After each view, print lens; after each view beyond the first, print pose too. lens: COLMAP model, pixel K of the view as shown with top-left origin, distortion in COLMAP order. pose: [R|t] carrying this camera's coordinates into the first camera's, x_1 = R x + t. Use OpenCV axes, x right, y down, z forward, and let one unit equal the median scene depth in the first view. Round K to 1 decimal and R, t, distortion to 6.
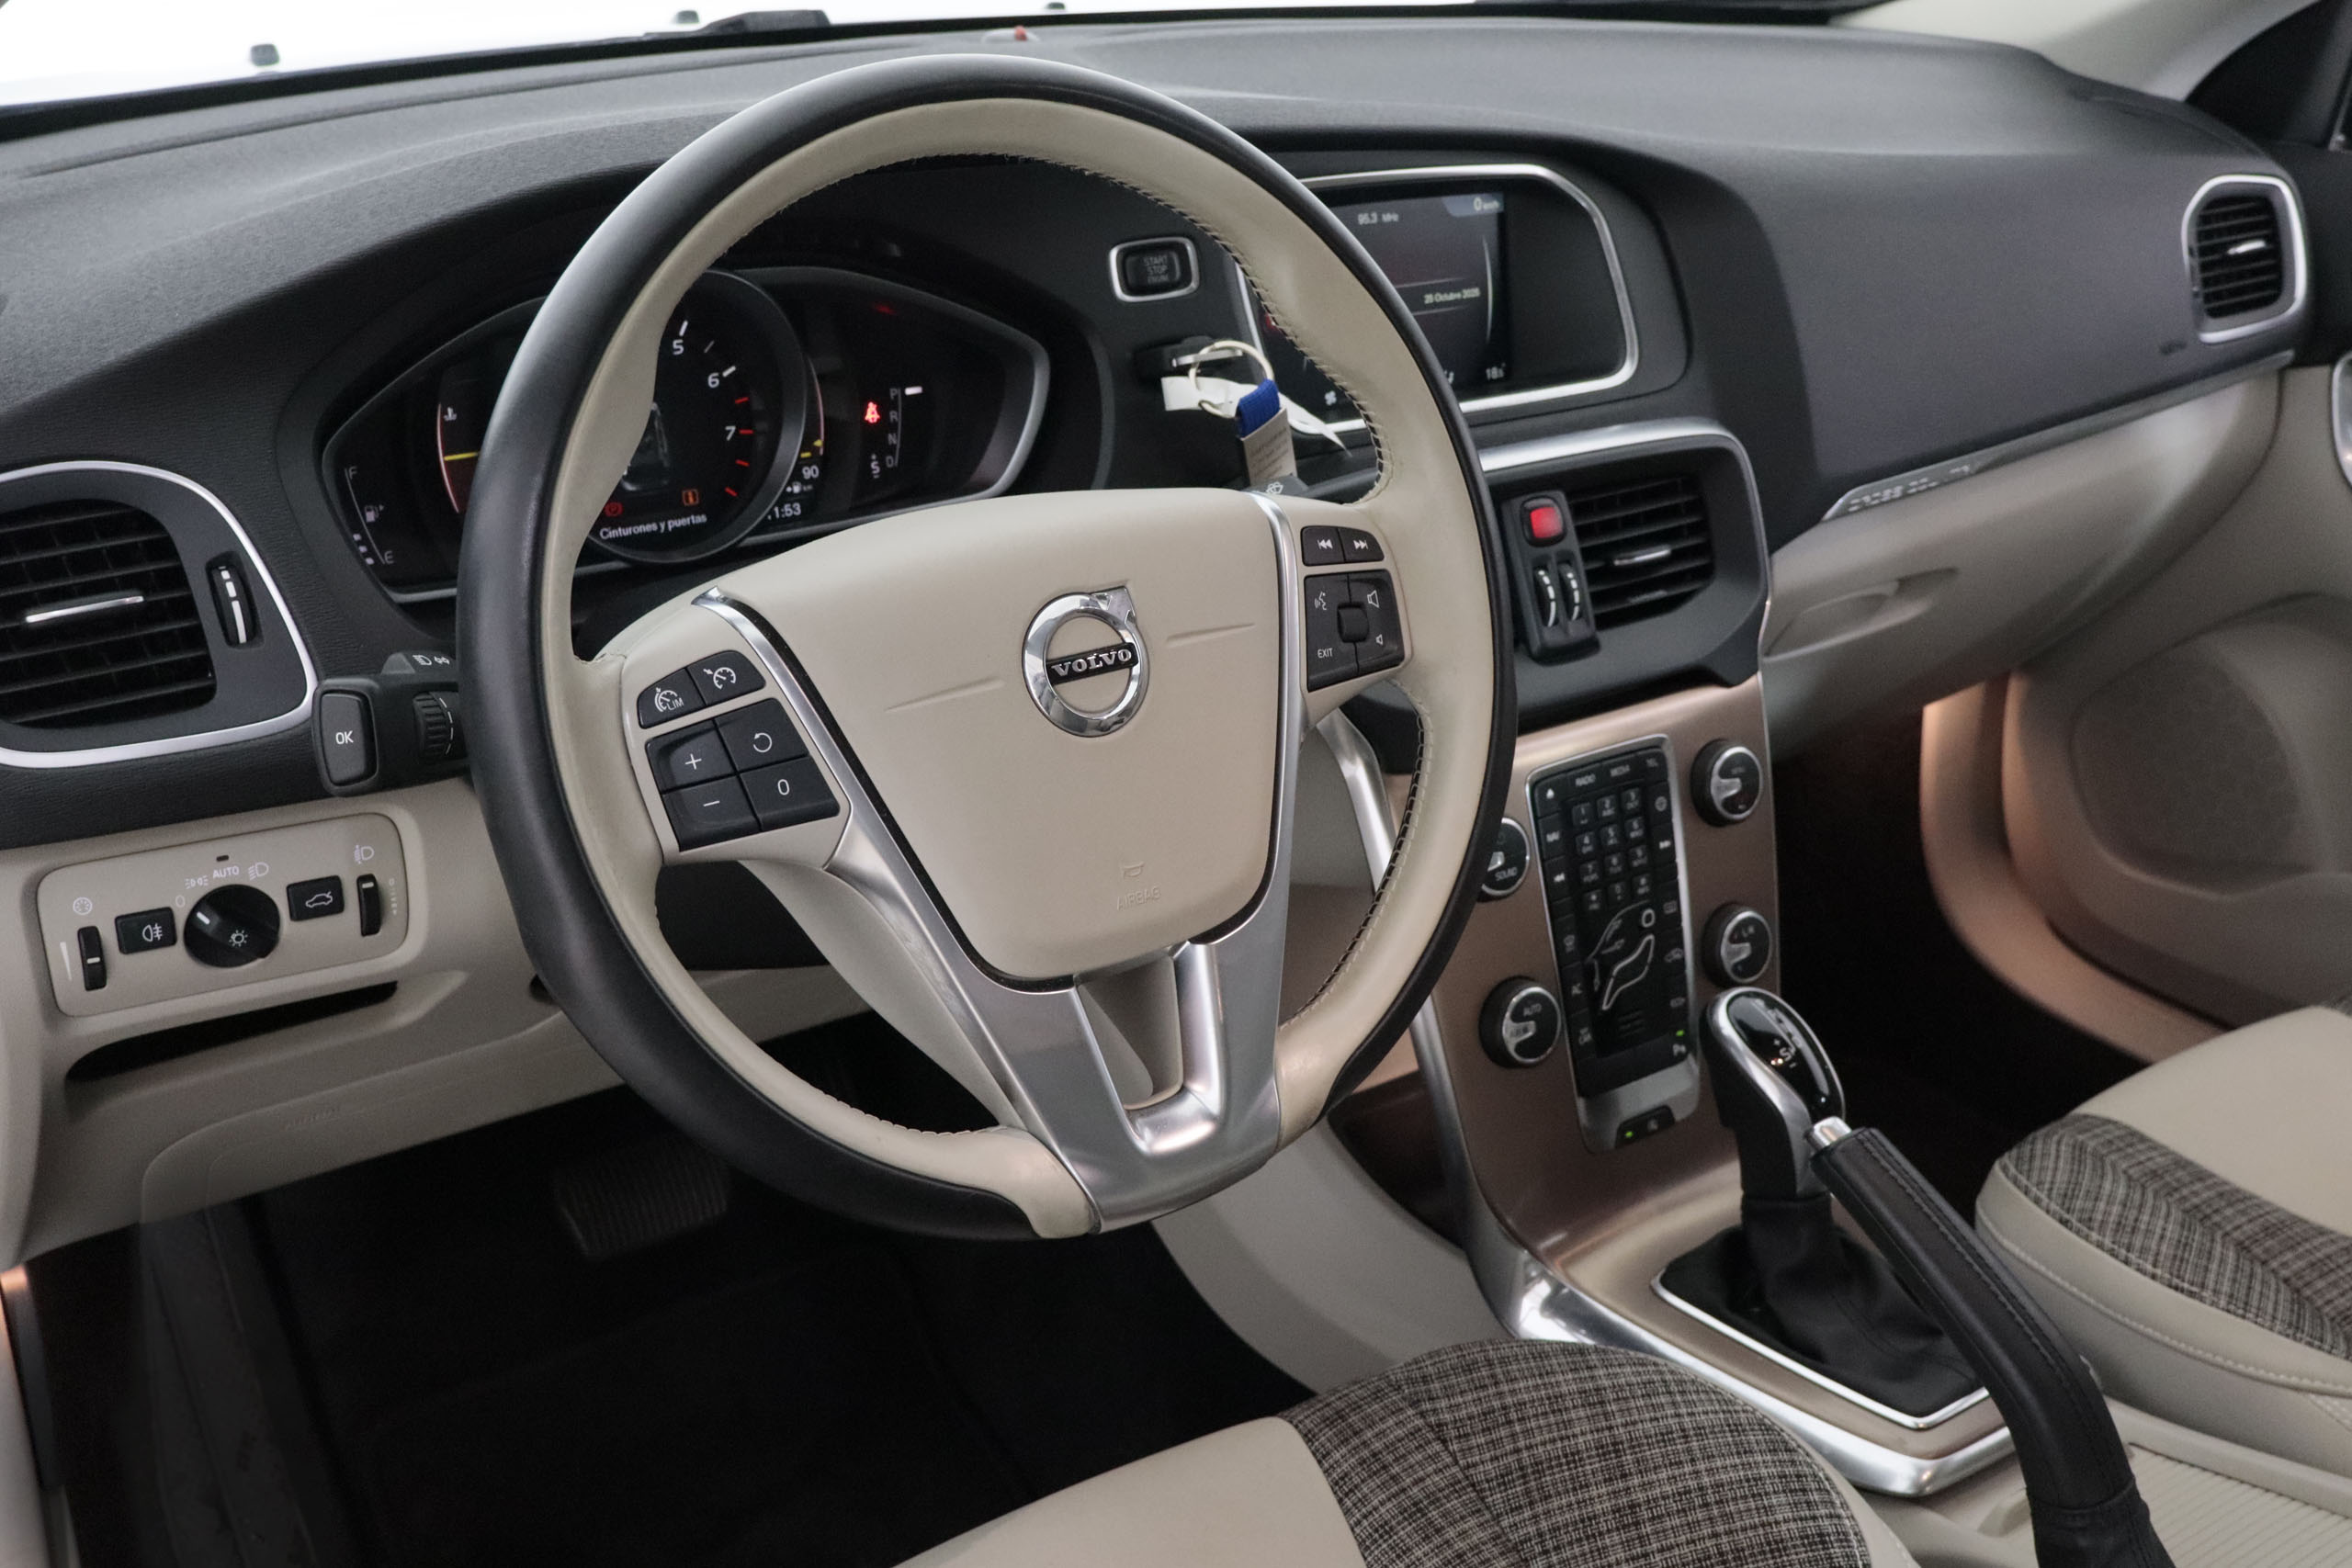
lens RADIAL K [[2505.1, 0, 1176.0], [0, 2505.1, 784.0], [0, 0, 1]] dist [0.067897, -0.215003]
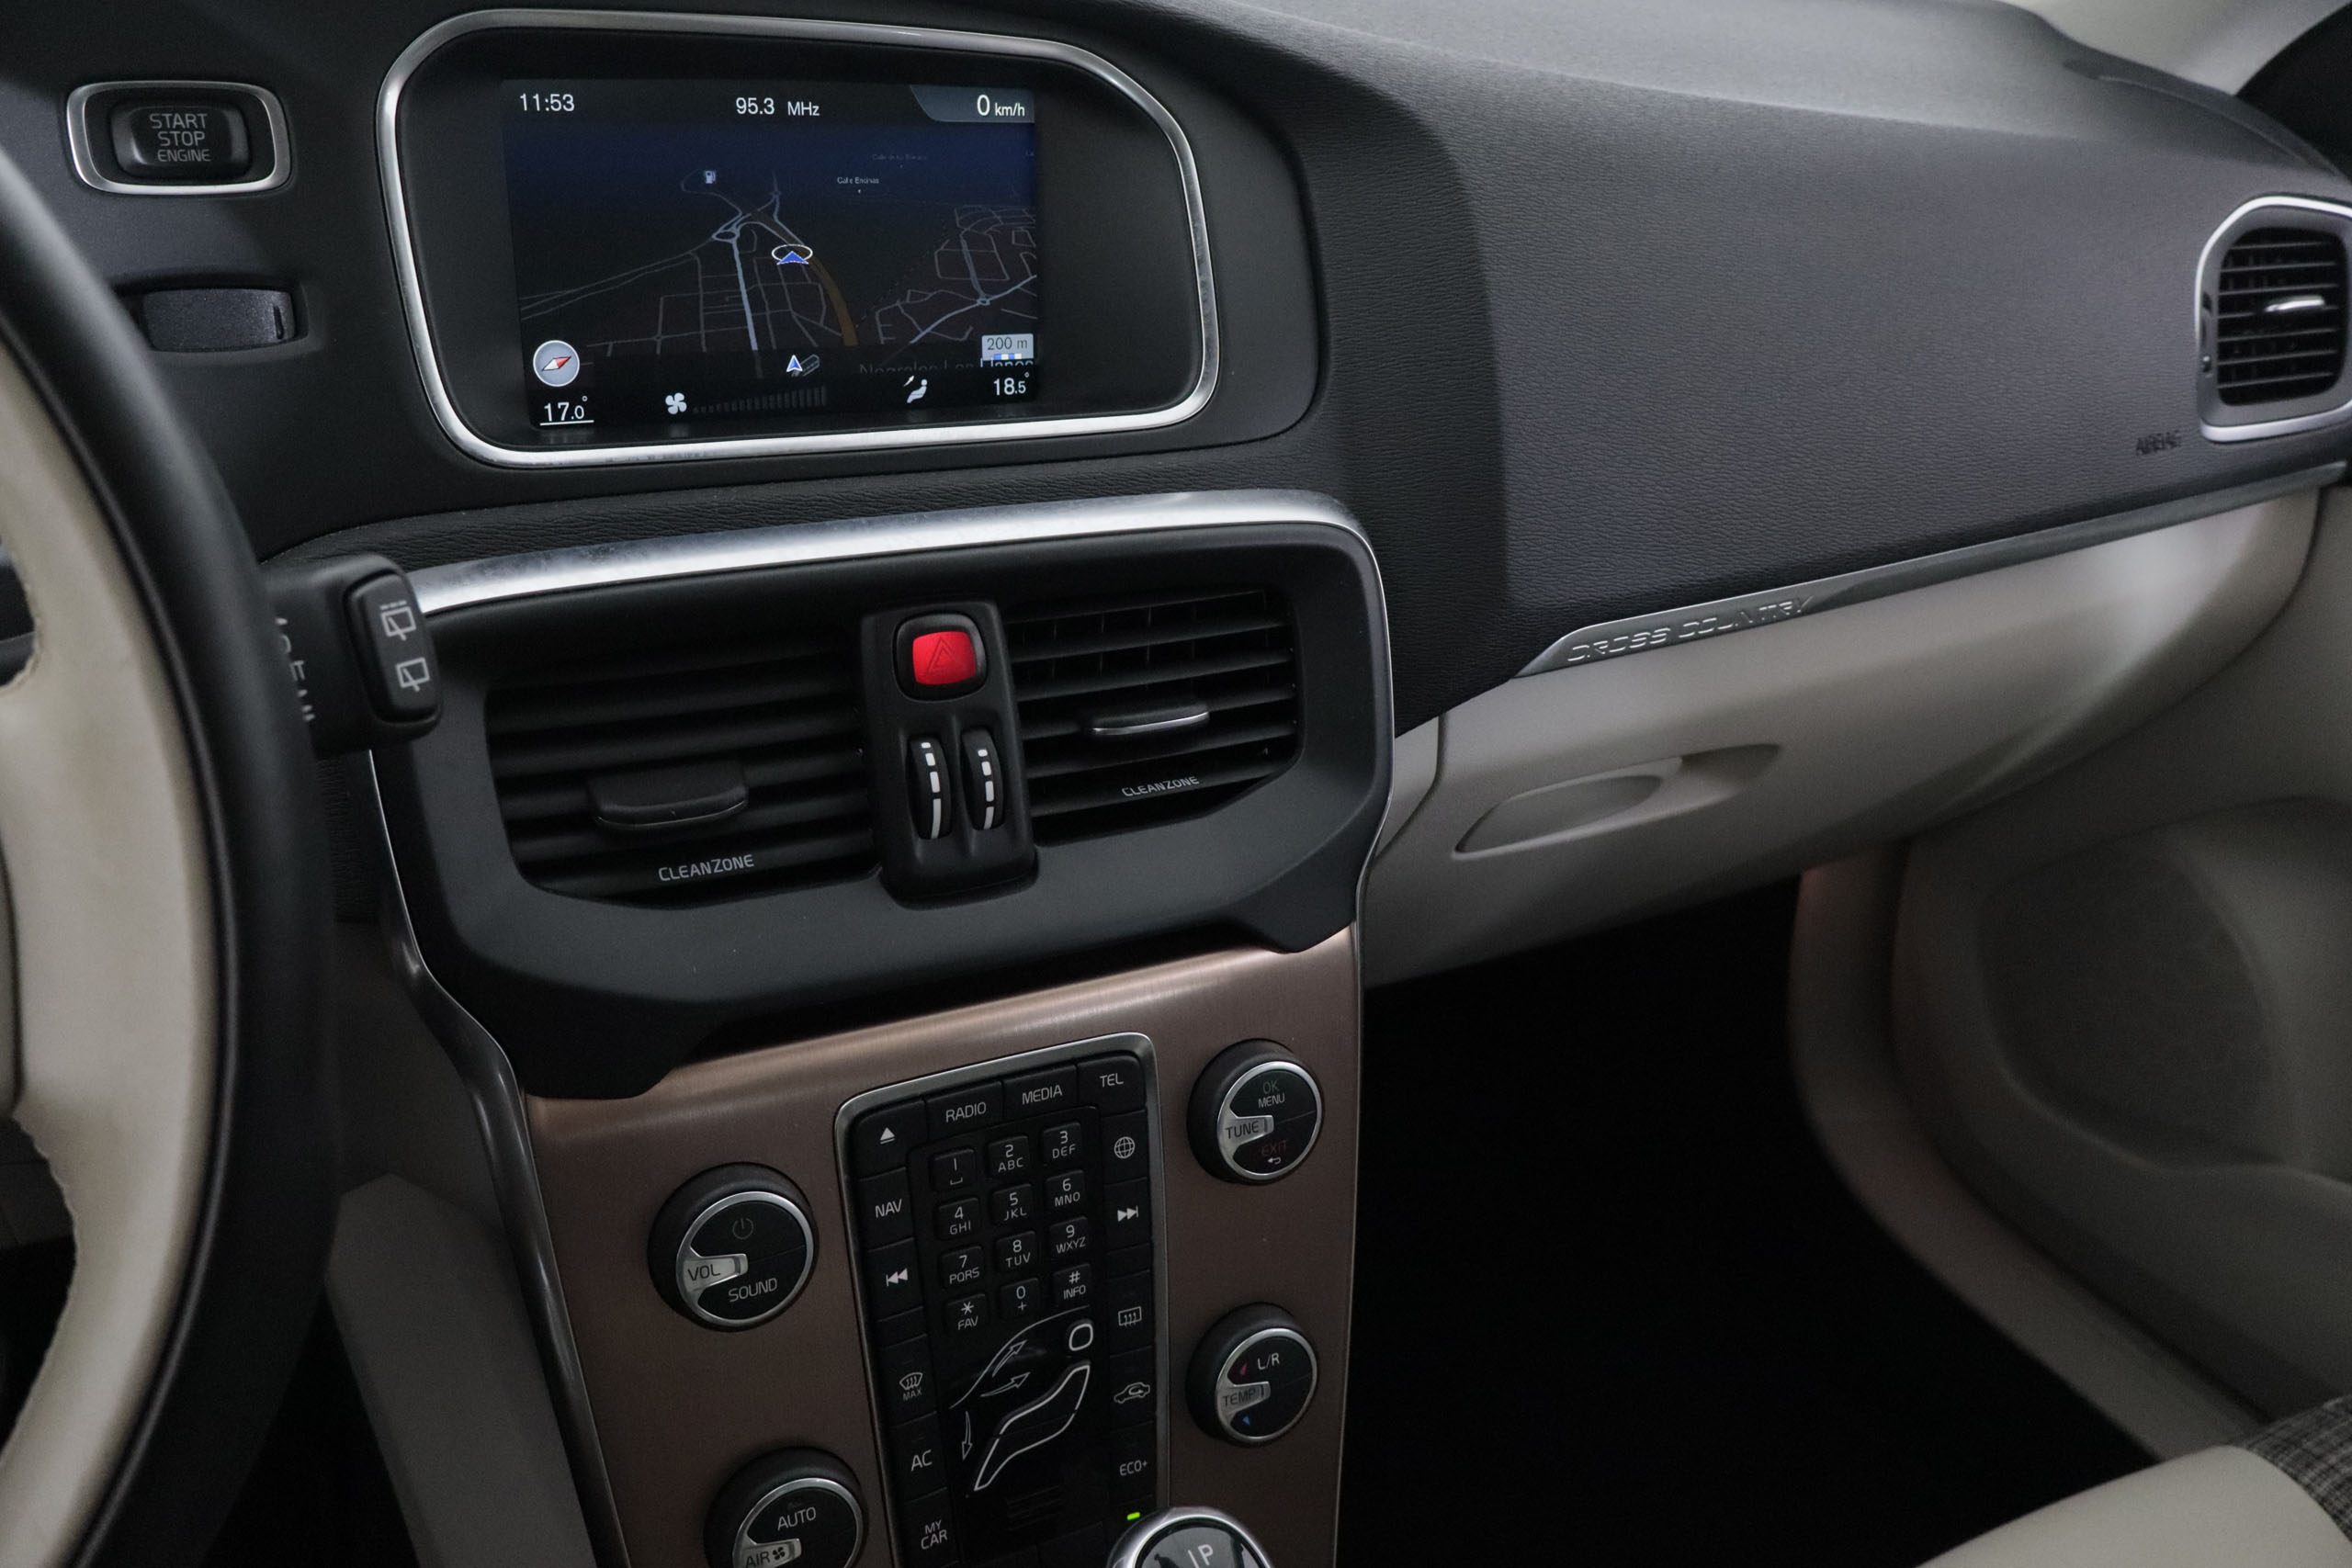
lens RADIAL K [[2012.3, 0, 1176.0], [0, 2012.3, 784.0], [0, 0, 1]] dist [0.005223, -0.001916]
pose [[0.990169, 0.109039, -0.087612, 0.232070], [-0.104775, 0.993142, 0.051885, -0.100168], [0.092669, -0.042195, 0.994803, 0.524791]]
